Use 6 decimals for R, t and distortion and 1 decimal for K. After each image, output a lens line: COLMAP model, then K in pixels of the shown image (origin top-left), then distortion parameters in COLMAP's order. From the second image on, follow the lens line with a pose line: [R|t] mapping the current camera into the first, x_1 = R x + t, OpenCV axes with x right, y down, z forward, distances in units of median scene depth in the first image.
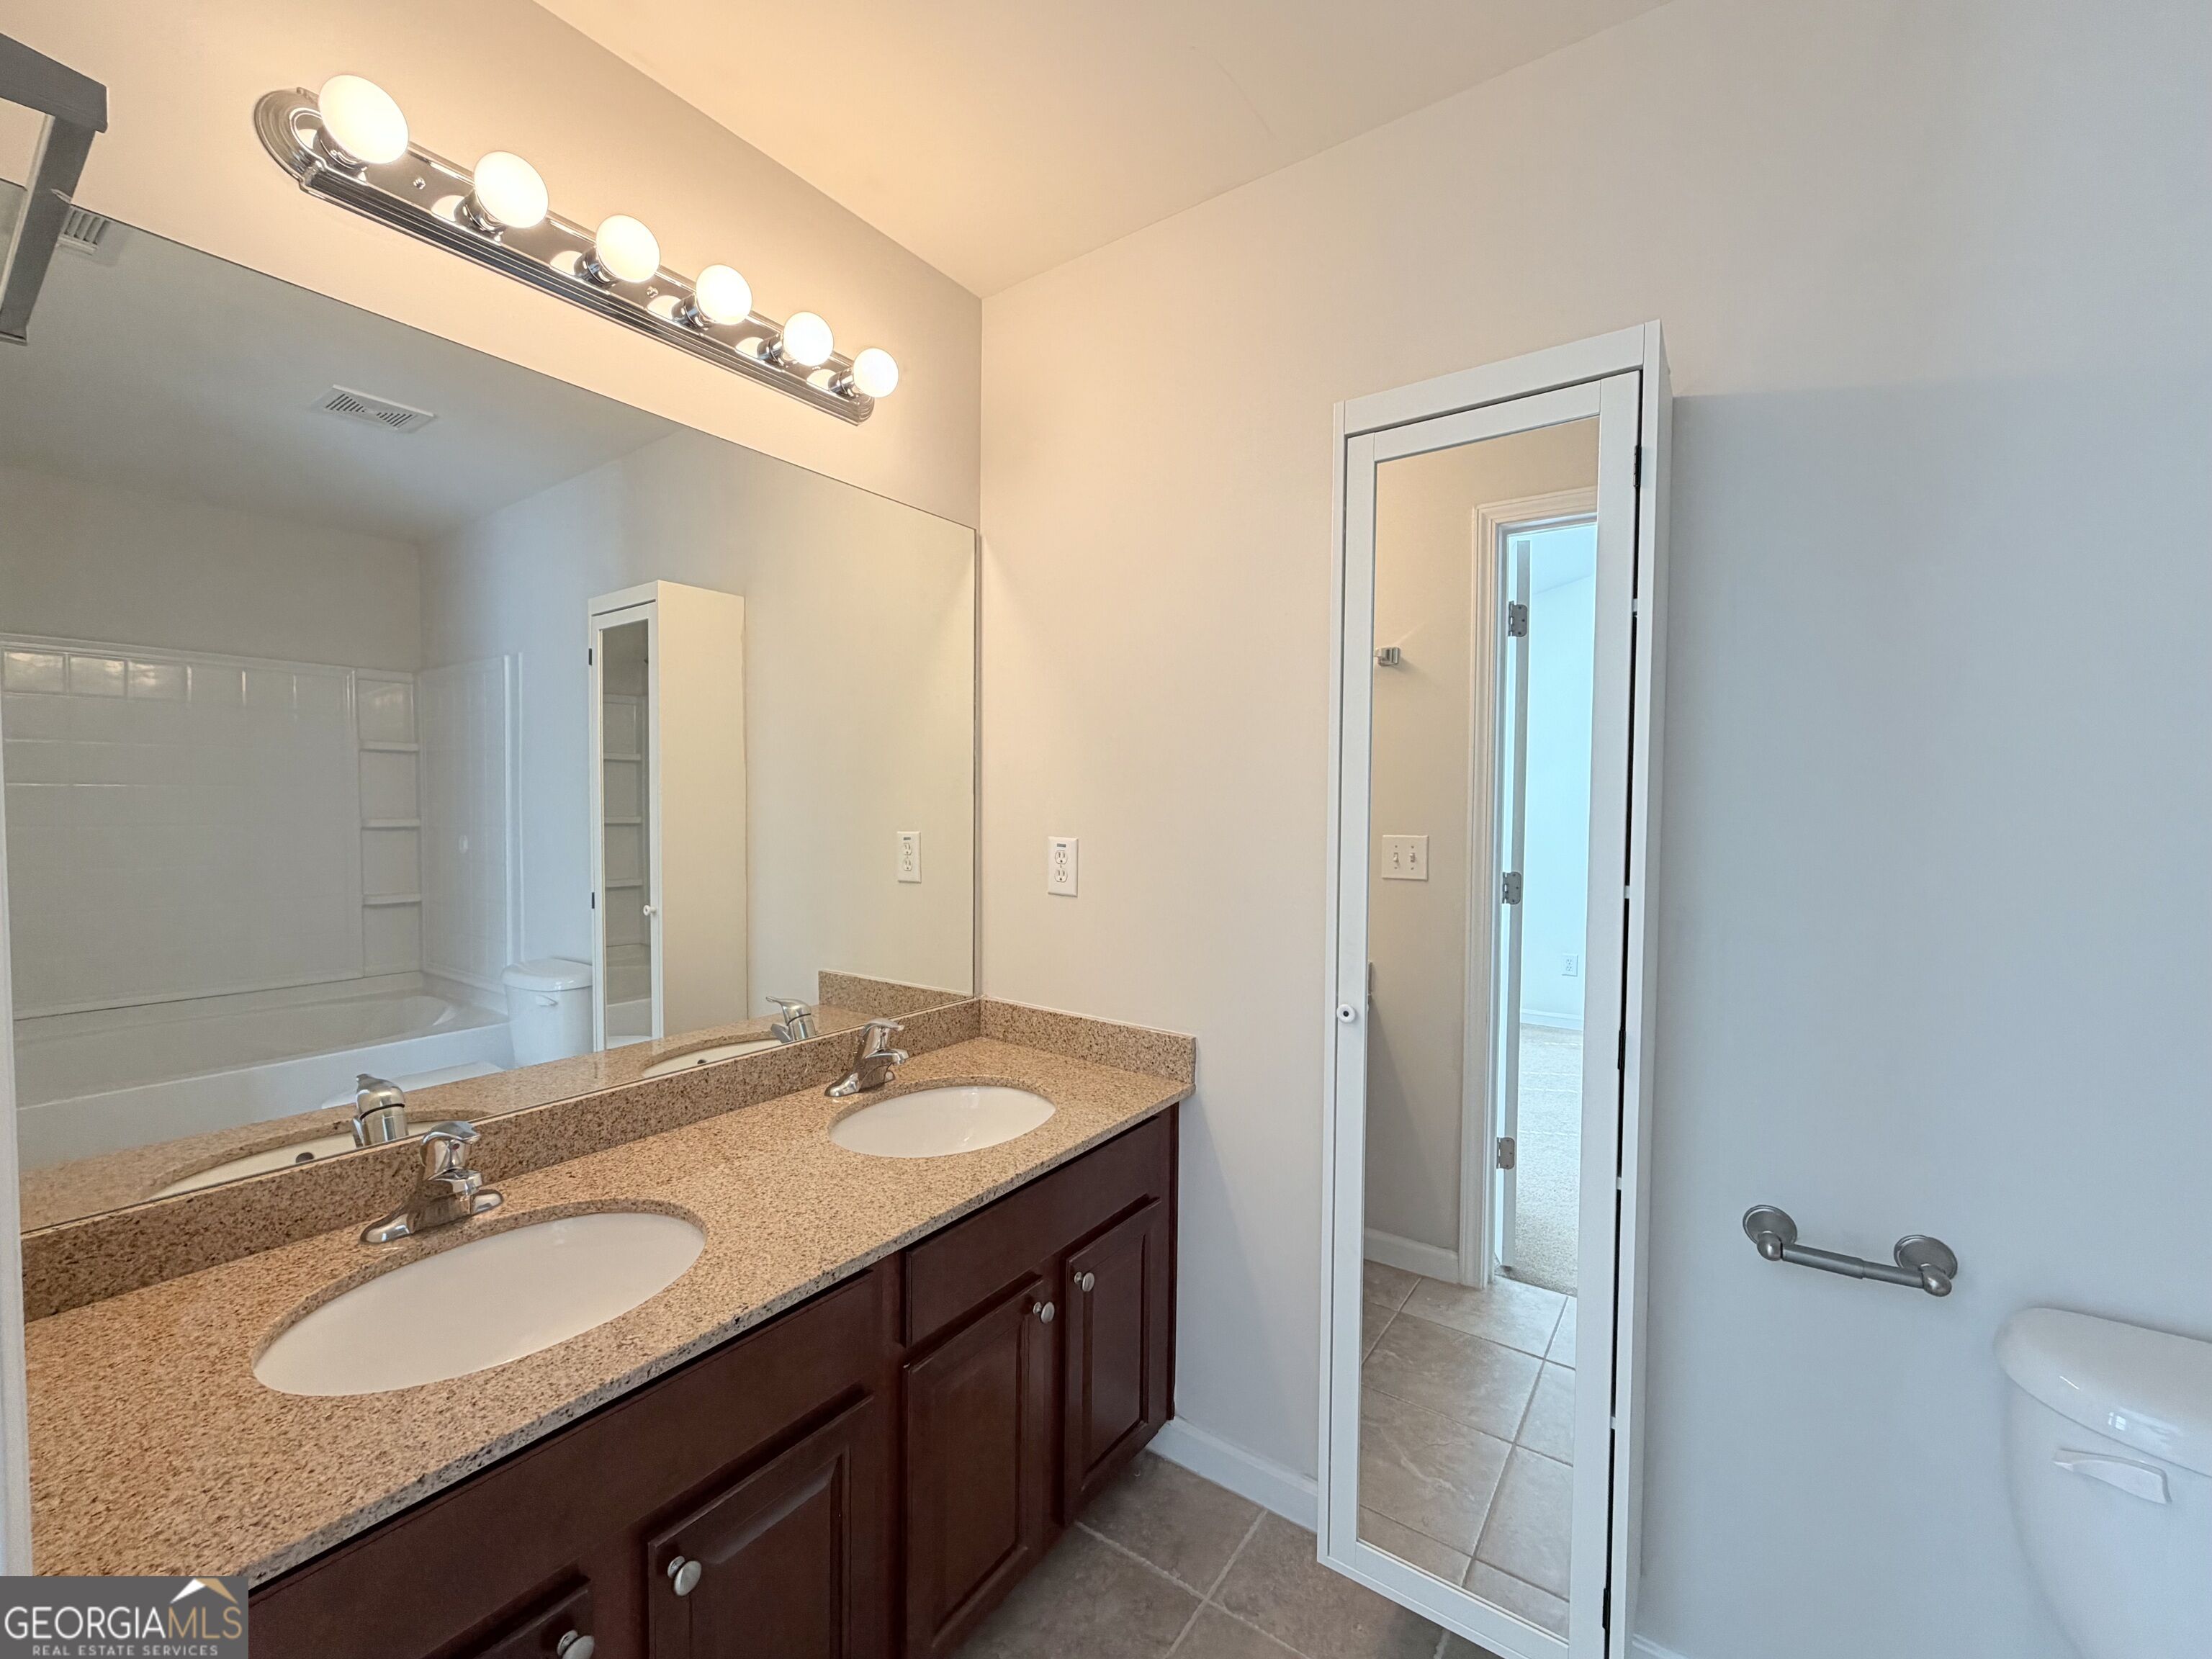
lens RADIAL K [[880.1, 0, 1106.0], [0, 880.1, 829.5], [0, 0, 1]] dist [-0.000760, 0.000729]
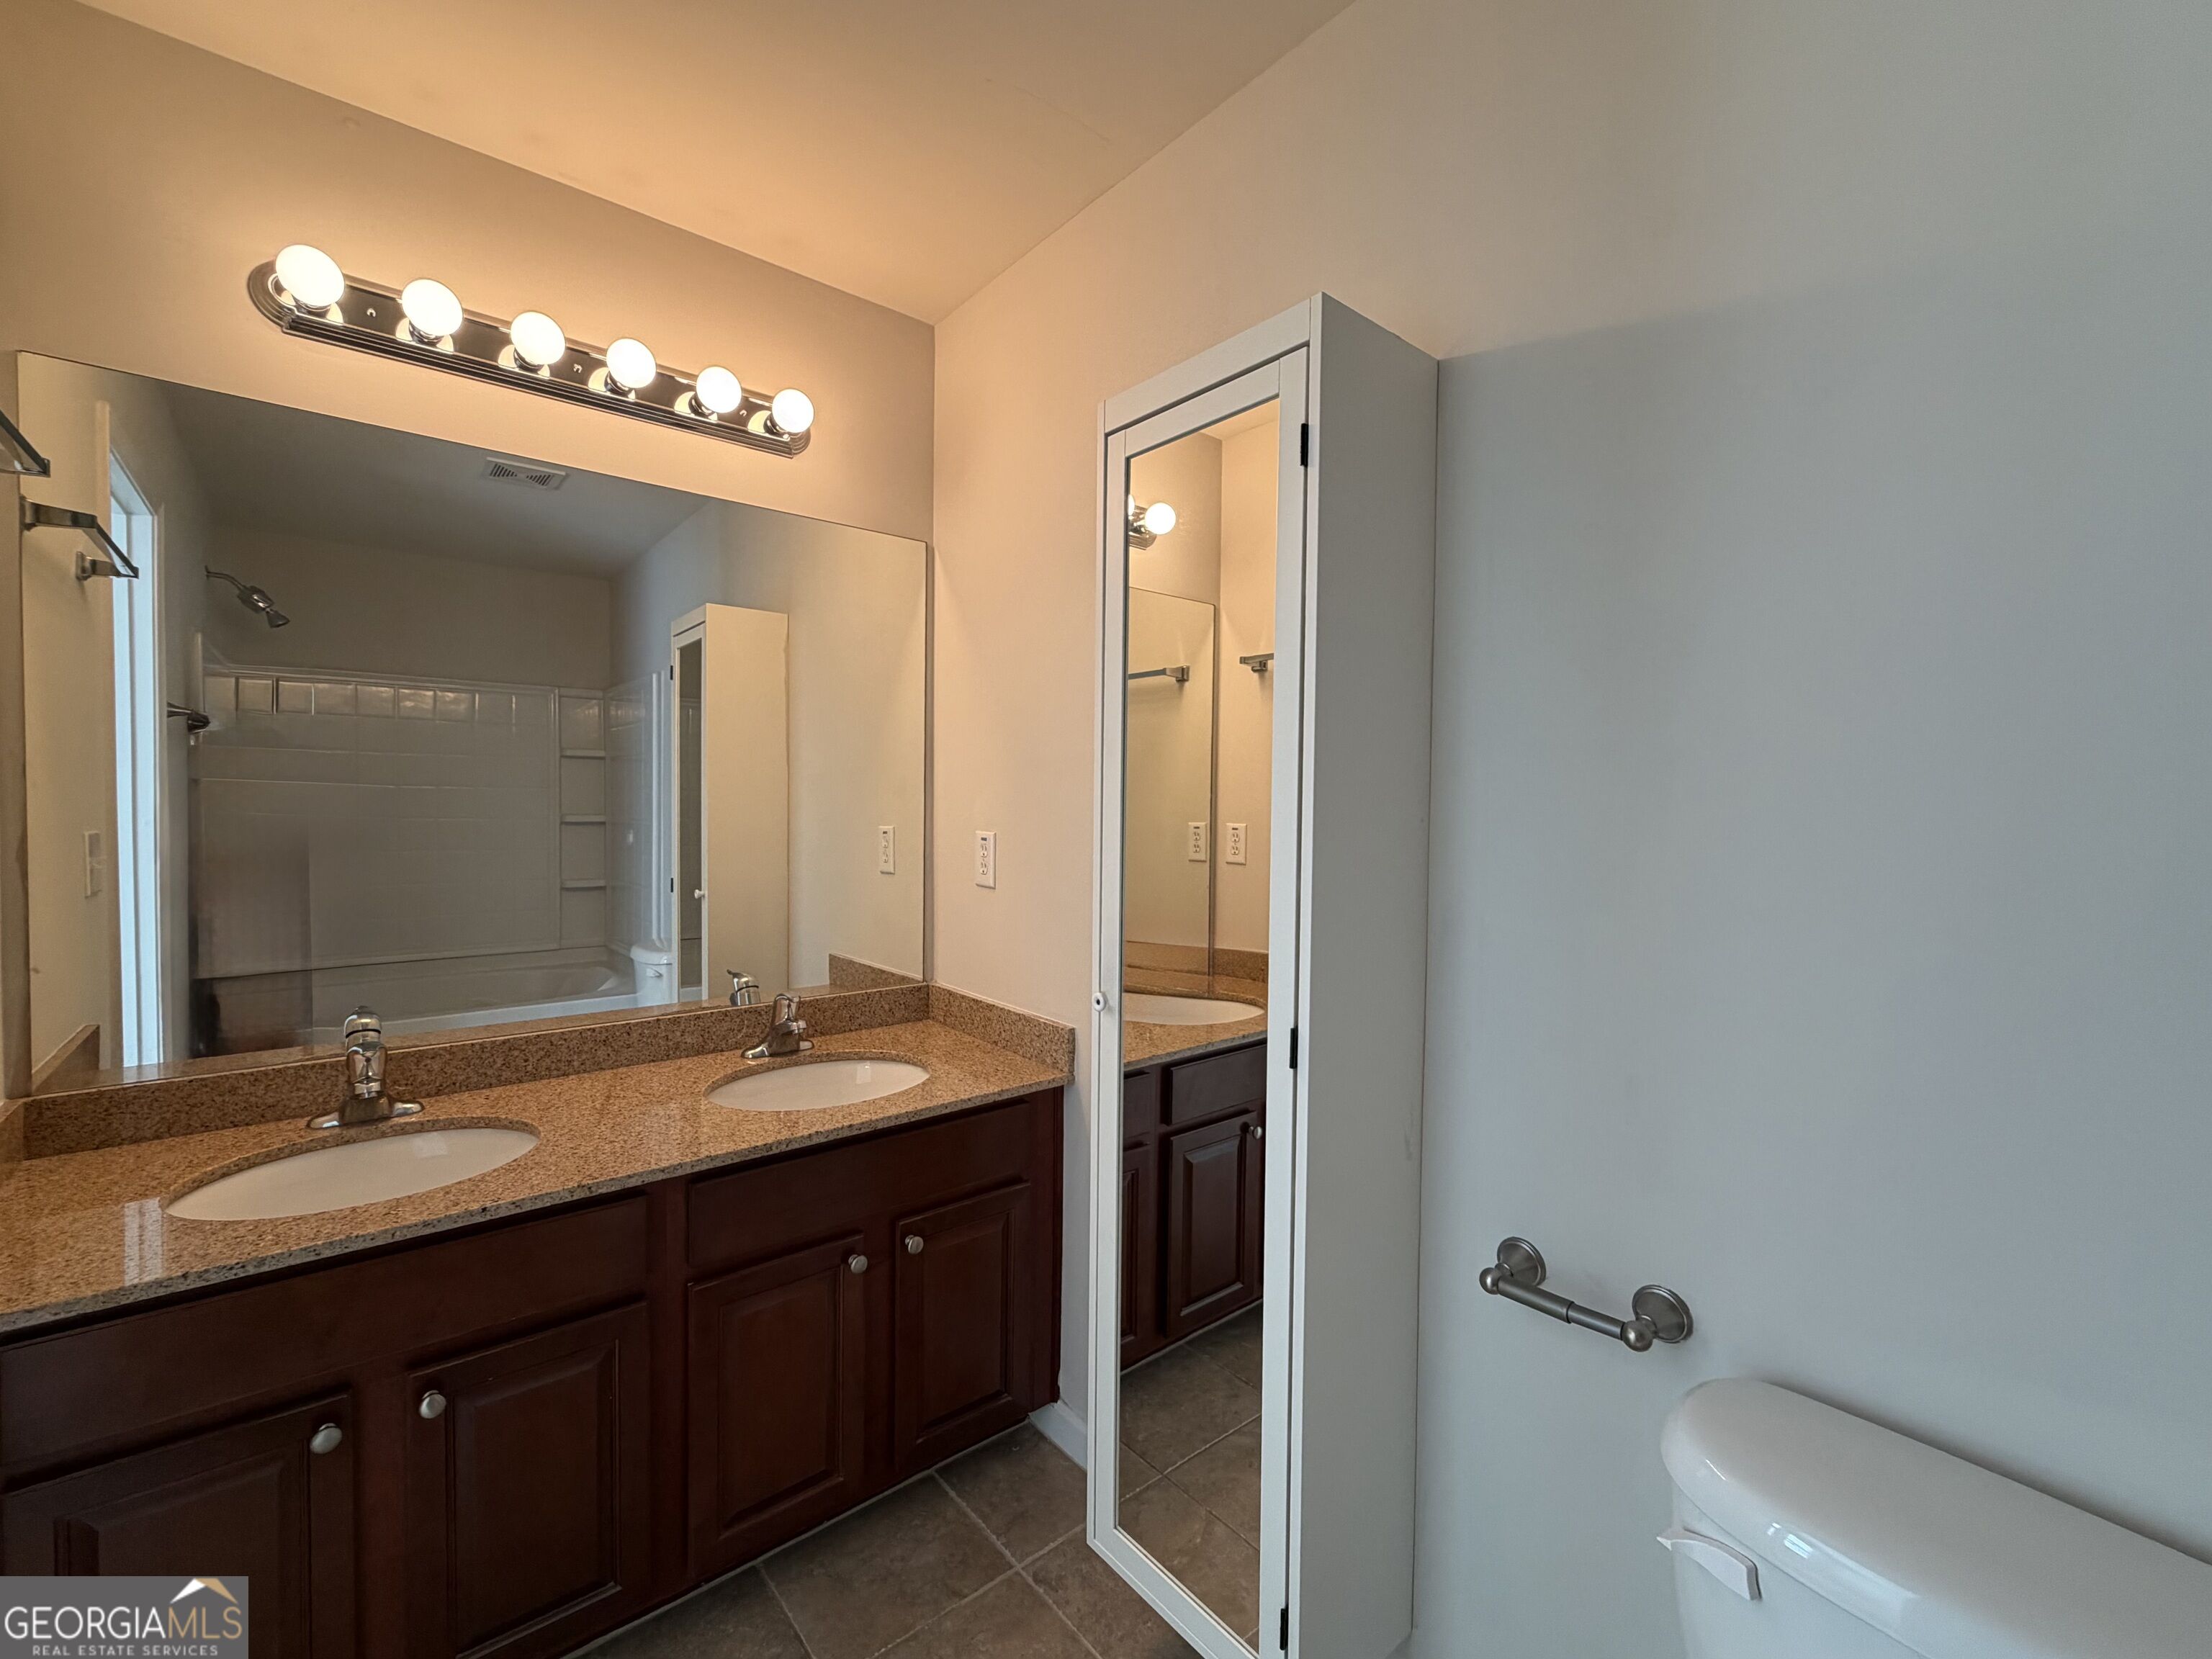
lens RADIAL K [[911.9, 0, 1106.0], [0, 911.9, 829.5], [0, 0, 1]] dist [-0.000119, 0.000254]
pose [[0.968346, 0.010168, -0.249404, 0.460055], [-0.011591, 0.999924, -0.004235, 0.012207], [0.249342, 0.006992, 0.968390, -0.016026]]
